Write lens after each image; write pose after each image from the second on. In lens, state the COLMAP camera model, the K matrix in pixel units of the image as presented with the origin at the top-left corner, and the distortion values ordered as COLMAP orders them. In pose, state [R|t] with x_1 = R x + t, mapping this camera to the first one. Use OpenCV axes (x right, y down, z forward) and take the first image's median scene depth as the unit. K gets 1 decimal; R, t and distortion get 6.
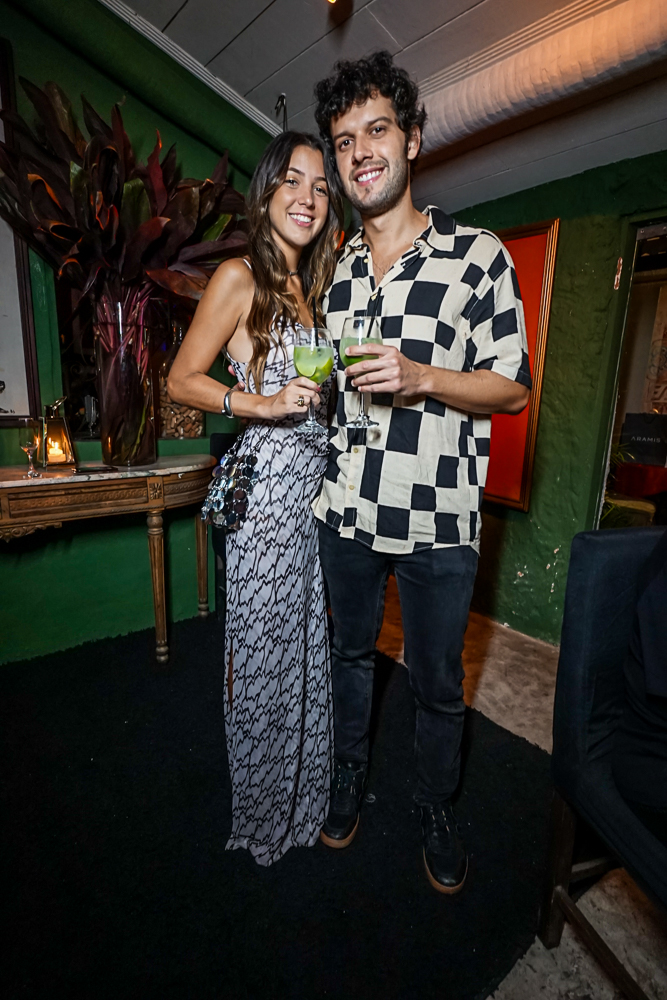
lens RADIAL K [[528.5, 0, 333.5], [0, 528.5, 500.0], [0, 0, 1]] dist [0.022378, -0.001760]
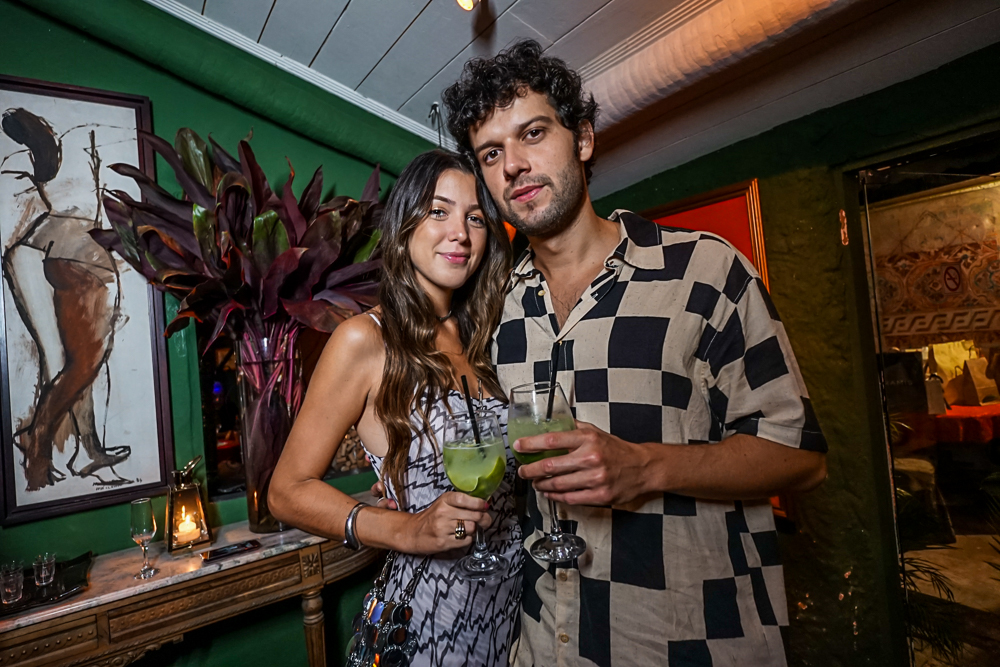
lens RADIAL K [[539.3, 0, 500.0], [0, 539.3, 333.5], [0, 0, 1]] dist [0.042234, 0.000139]
pose [[0.991225, -0.122893, -0.048693, 0.035355], [0.108455, 0.966670, -0.231919, -0.235451], [0.075571, 0.224603, 0.971516, 0.305972]]
